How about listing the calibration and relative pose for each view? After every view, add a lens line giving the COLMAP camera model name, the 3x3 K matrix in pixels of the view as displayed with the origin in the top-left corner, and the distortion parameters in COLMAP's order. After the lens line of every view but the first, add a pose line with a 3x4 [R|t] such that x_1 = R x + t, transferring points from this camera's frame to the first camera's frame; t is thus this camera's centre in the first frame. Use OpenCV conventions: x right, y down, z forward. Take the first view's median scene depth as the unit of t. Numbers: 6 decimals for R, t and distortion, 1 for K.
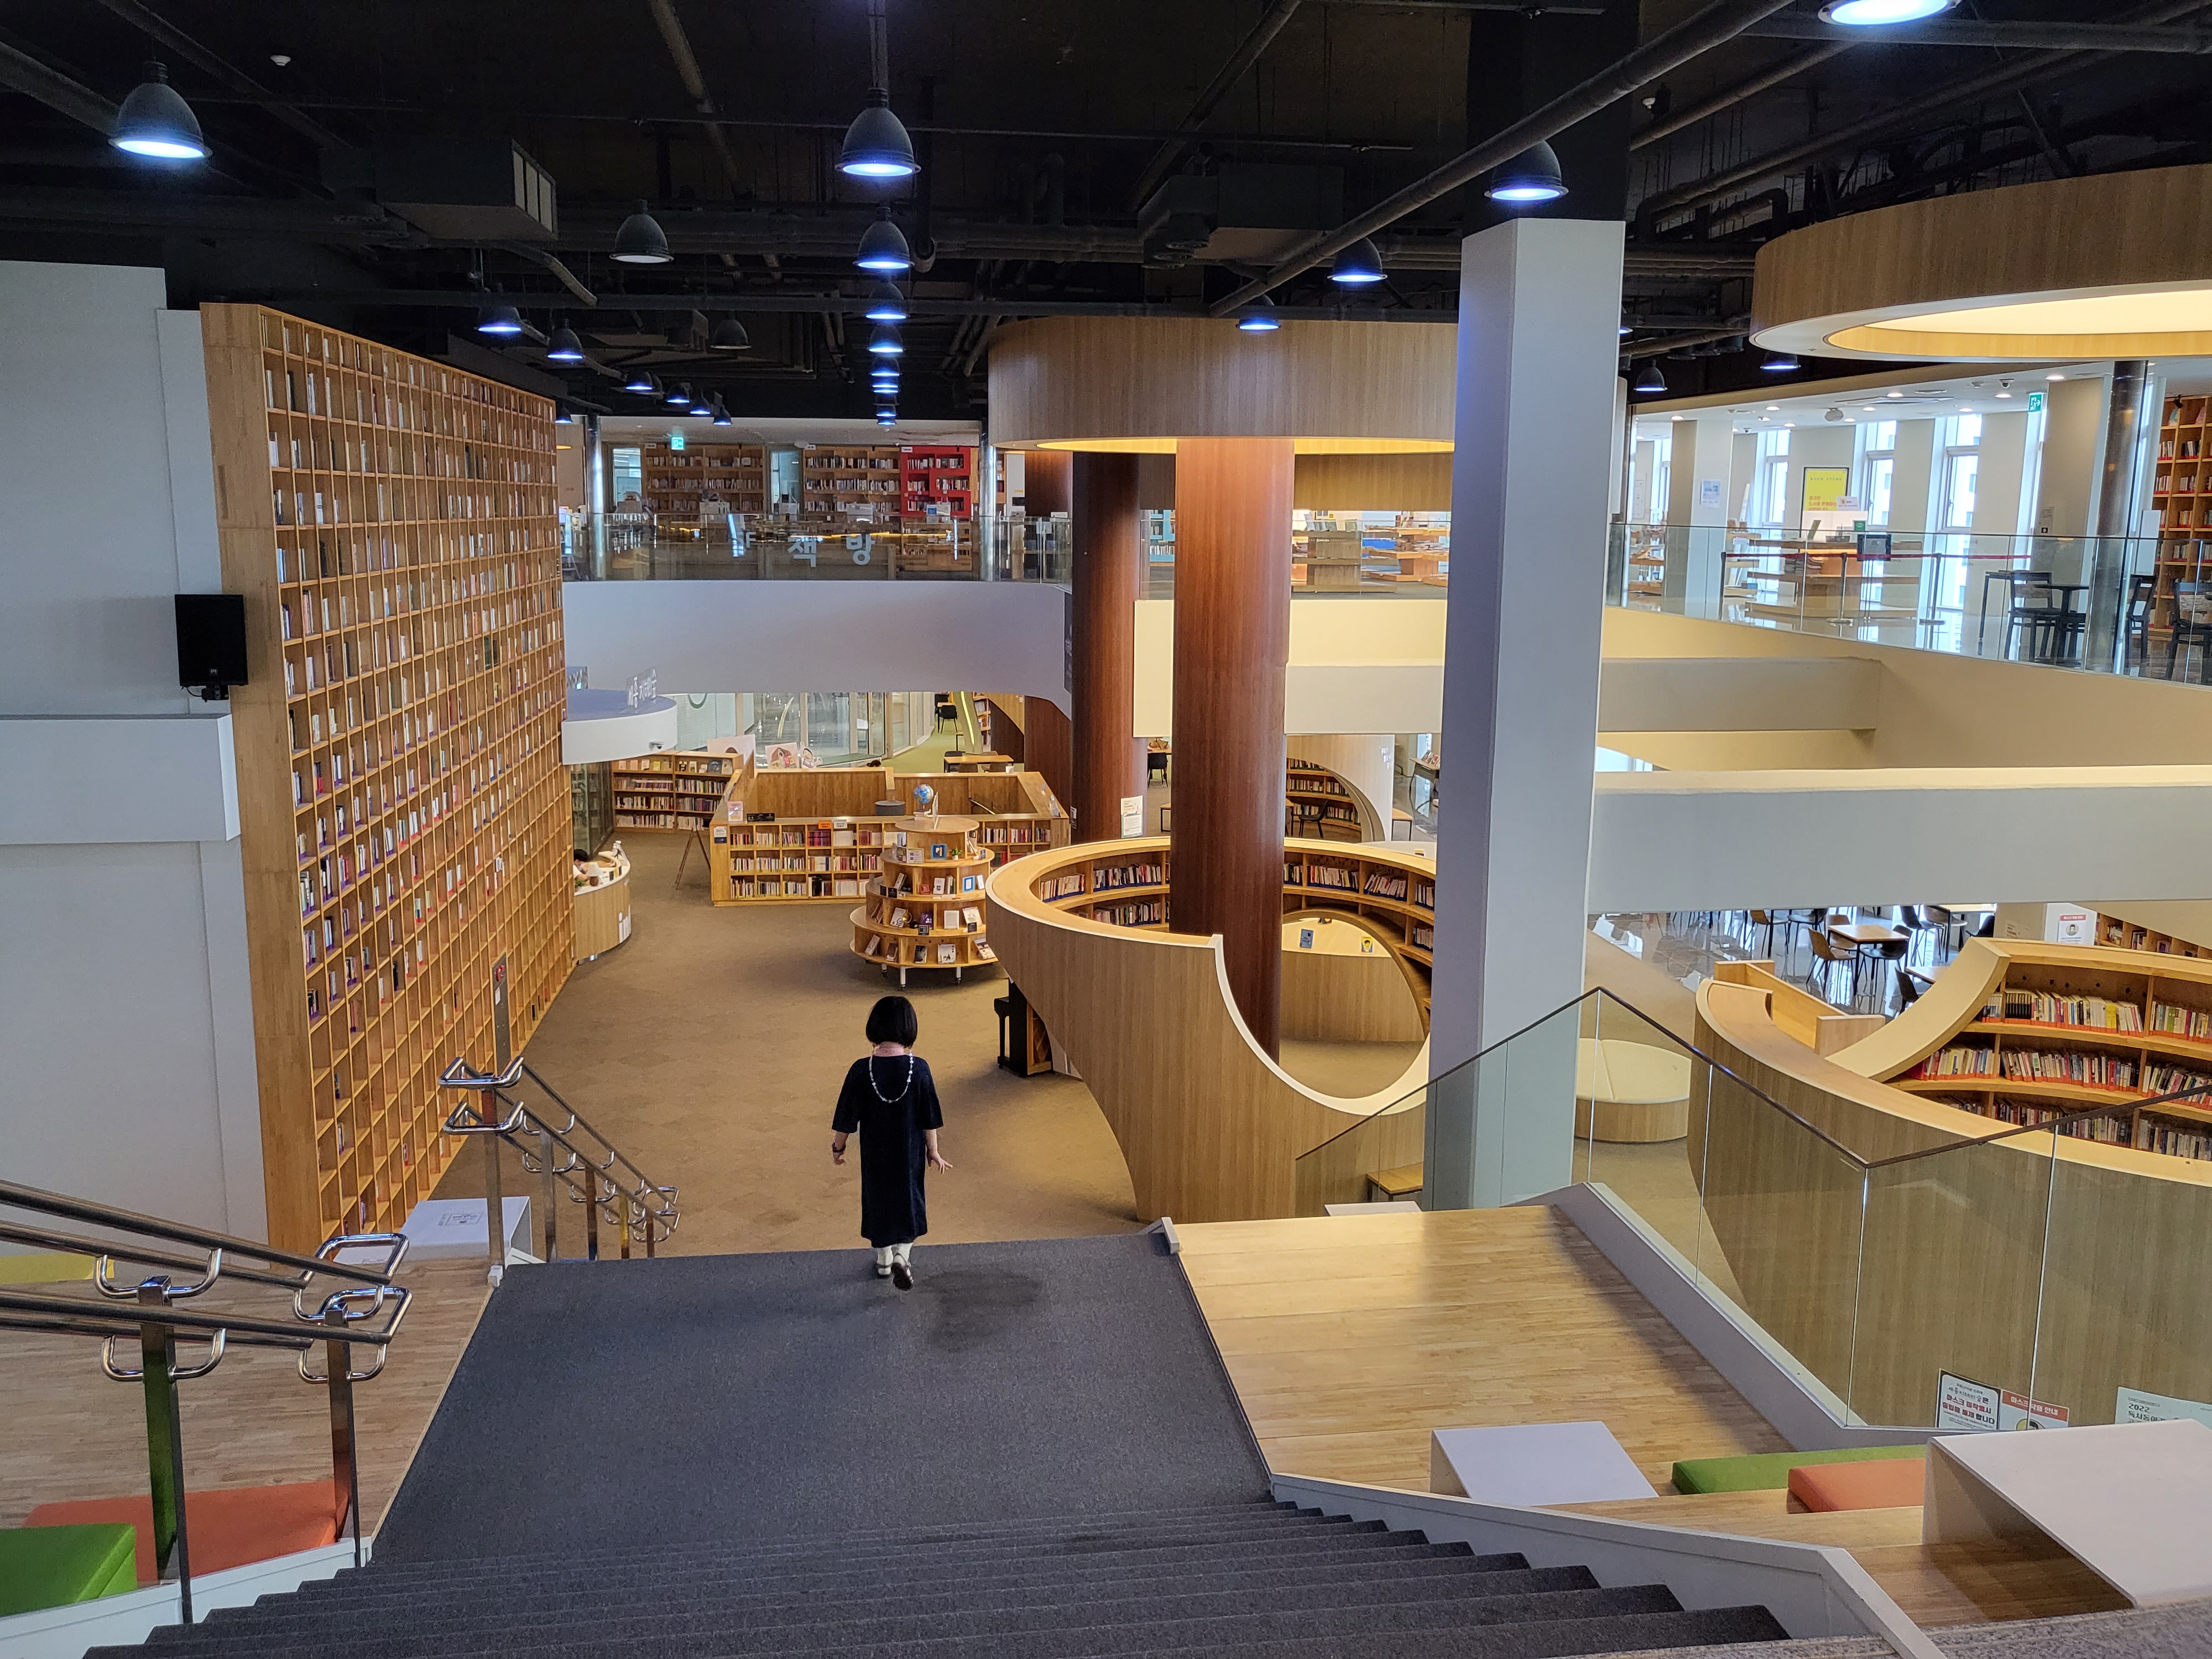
lens RADIAL K [[1700.0, 0, 1075.7], [0, 1700.0, 794.5], [0, 0, 1]] dist [-0.012673, 0.053140]
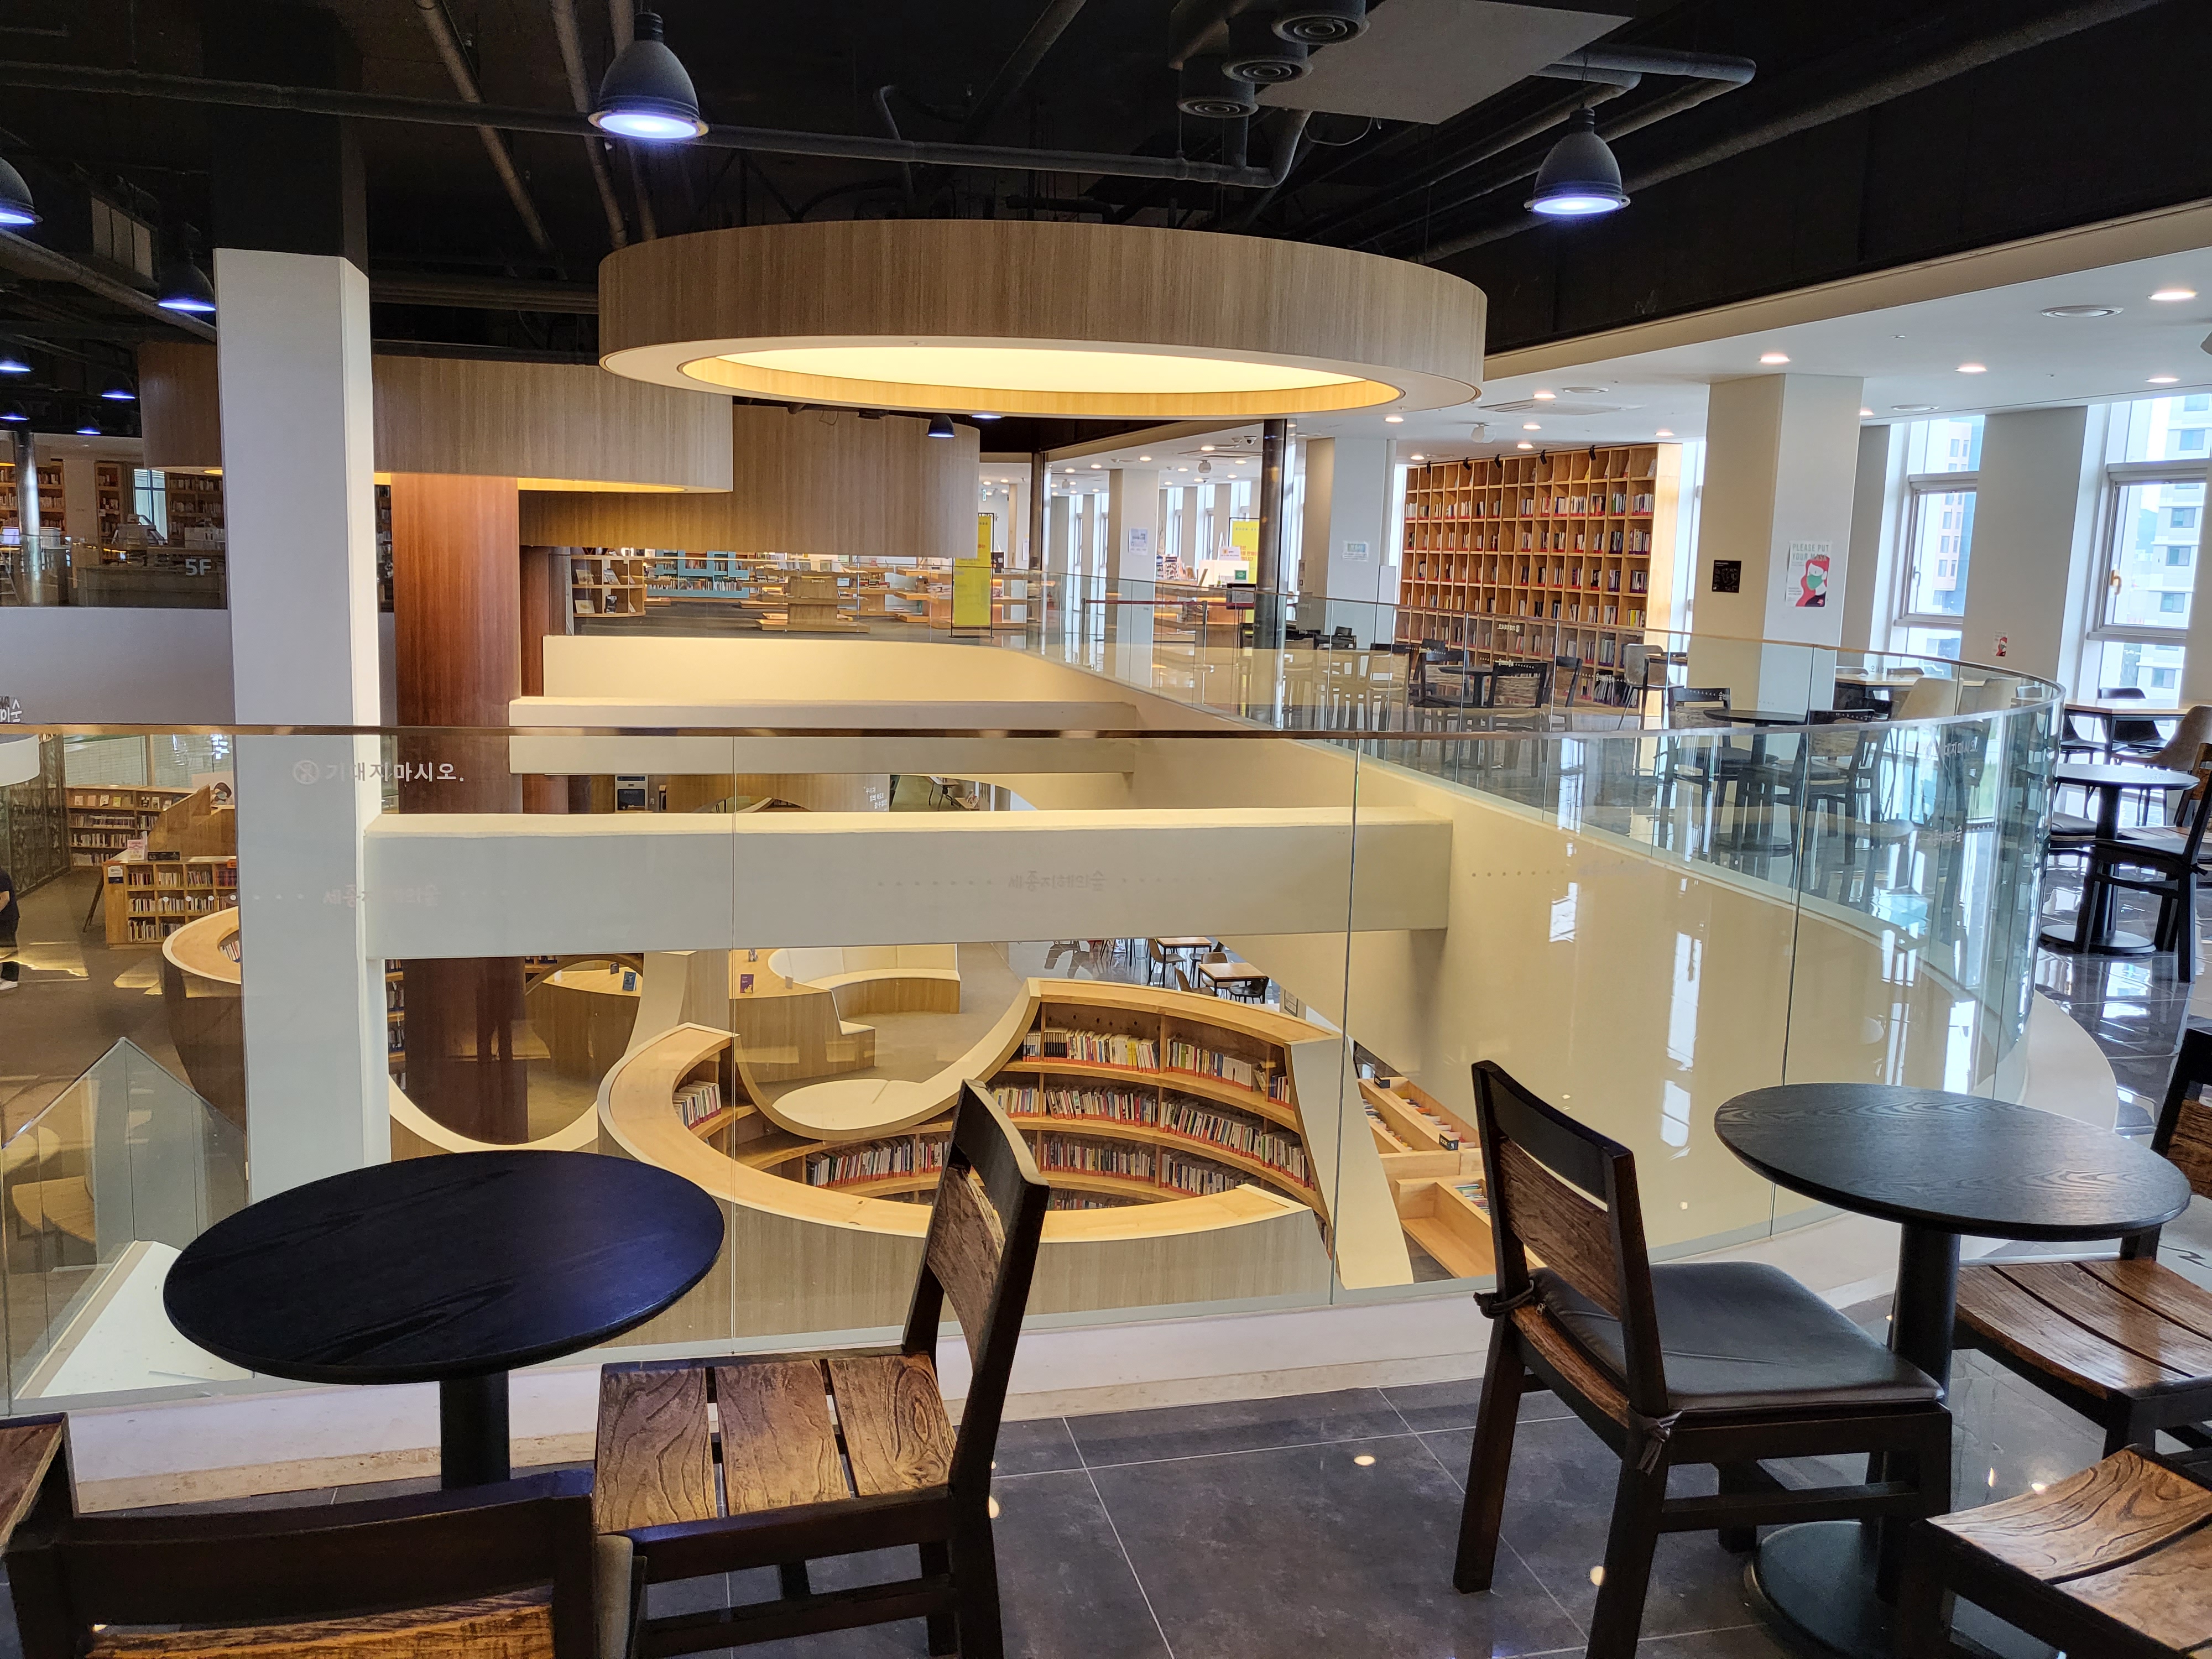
lens RADIAL K [[1700.0, 0, 1068.3], [0, 1700.0, 783.7], [0, 0, 1]] dist [-0.012673, 0.053140]
pose [[0.993774, 0.006268, 0.111239, 0.341119], [-0.003095, 0.999584, -0.028669, -0.002286], [-0.111373, 0.028147, 0.993380, -0.012767]]
